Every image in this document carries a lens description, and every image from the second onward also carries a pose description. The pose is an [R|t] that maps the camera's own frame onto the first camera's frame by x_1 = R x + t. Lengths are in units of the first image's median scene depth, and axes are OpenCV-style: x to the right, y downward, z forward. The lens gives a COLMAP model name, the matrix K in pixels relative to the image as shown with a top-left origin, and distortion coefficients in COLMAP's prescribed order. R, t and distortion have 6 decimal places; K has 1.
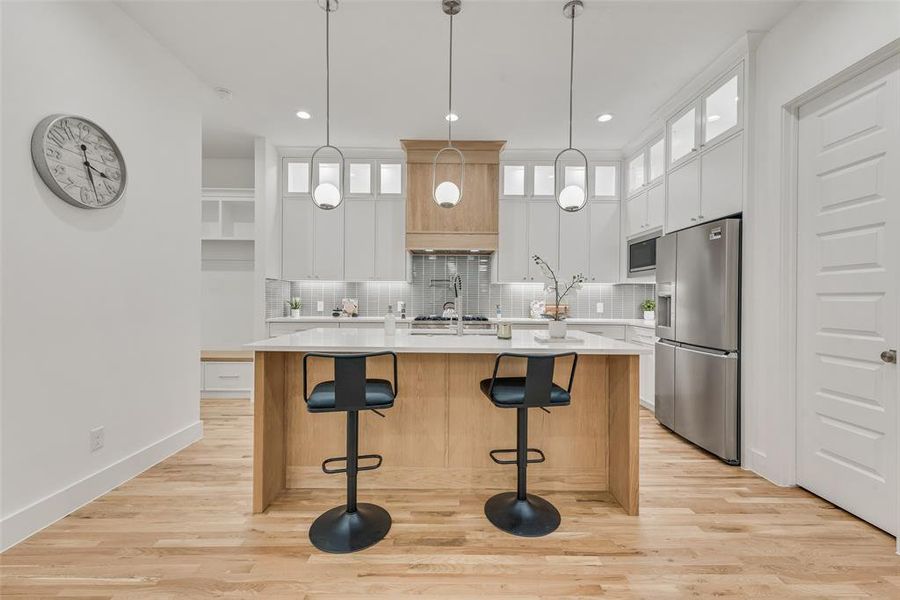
lens RADIAL K [[369.1, 0, 449.2], [0, 369.1, 296.8], [0, 0, 1]] dist [0.004184, -0.000128]
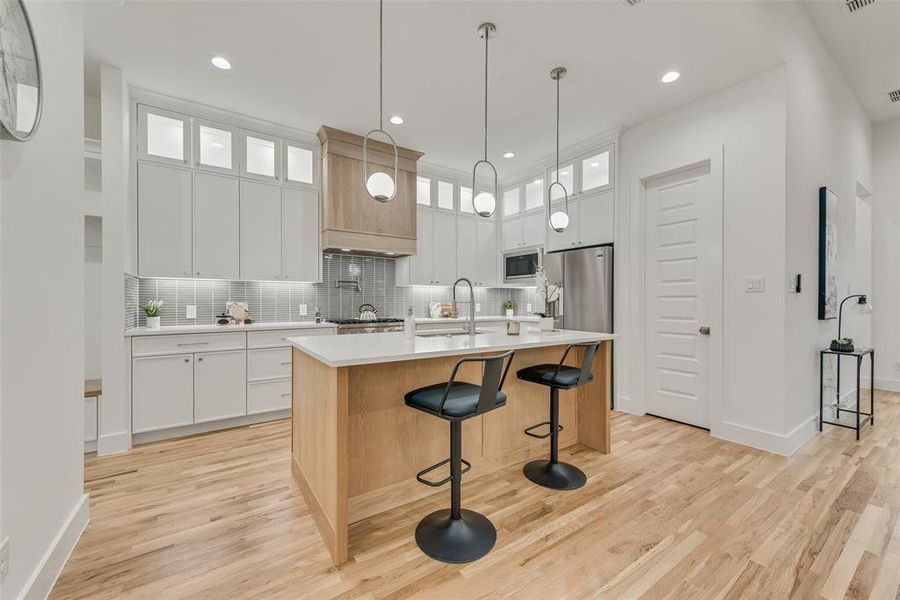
lens RADIAL K [[353.8, 0, 450.0], [0, 353.8, 300.0], [0, 0, 1]] dist [0.004449, -0.000013]
pose [[0.830160, -0.005560, 0.557497, -0.391417], [0.003005, 0.999980, 0.005497, -0.001836], [-0.557517, -0.002888, 0.830161, 0.112781]]
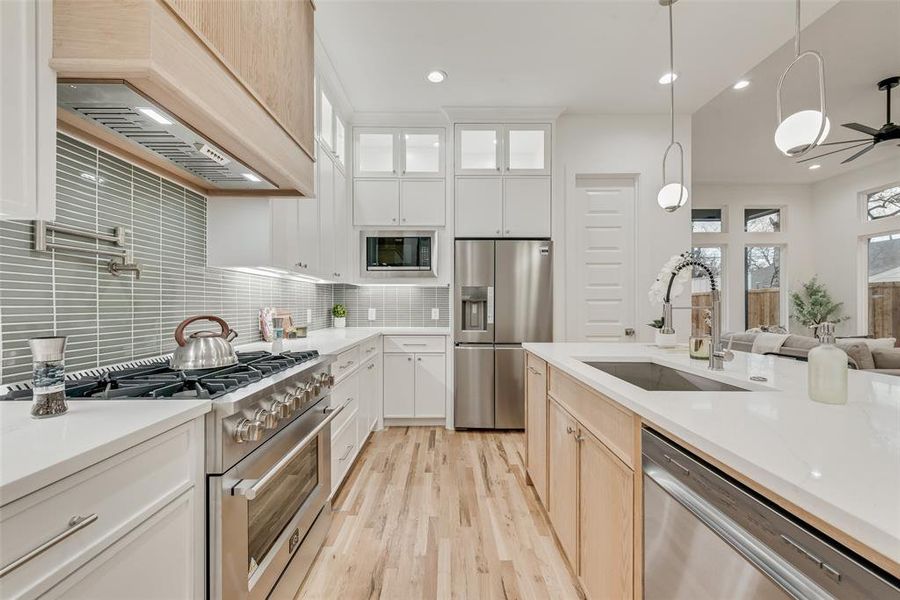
lens RADIAL K [[353.8, 0, 450.0], [0, 353.8, 300.0], [0, 0, 1]] dist [0.004449, -0.000013]
pose [[0.000627, 0.002136, 0.999998, -0.322924], [-0.003320, 0.999992, -0.002134, -0.000556], [-0.999994, -0.003319, 0.000634, 0.913061]]
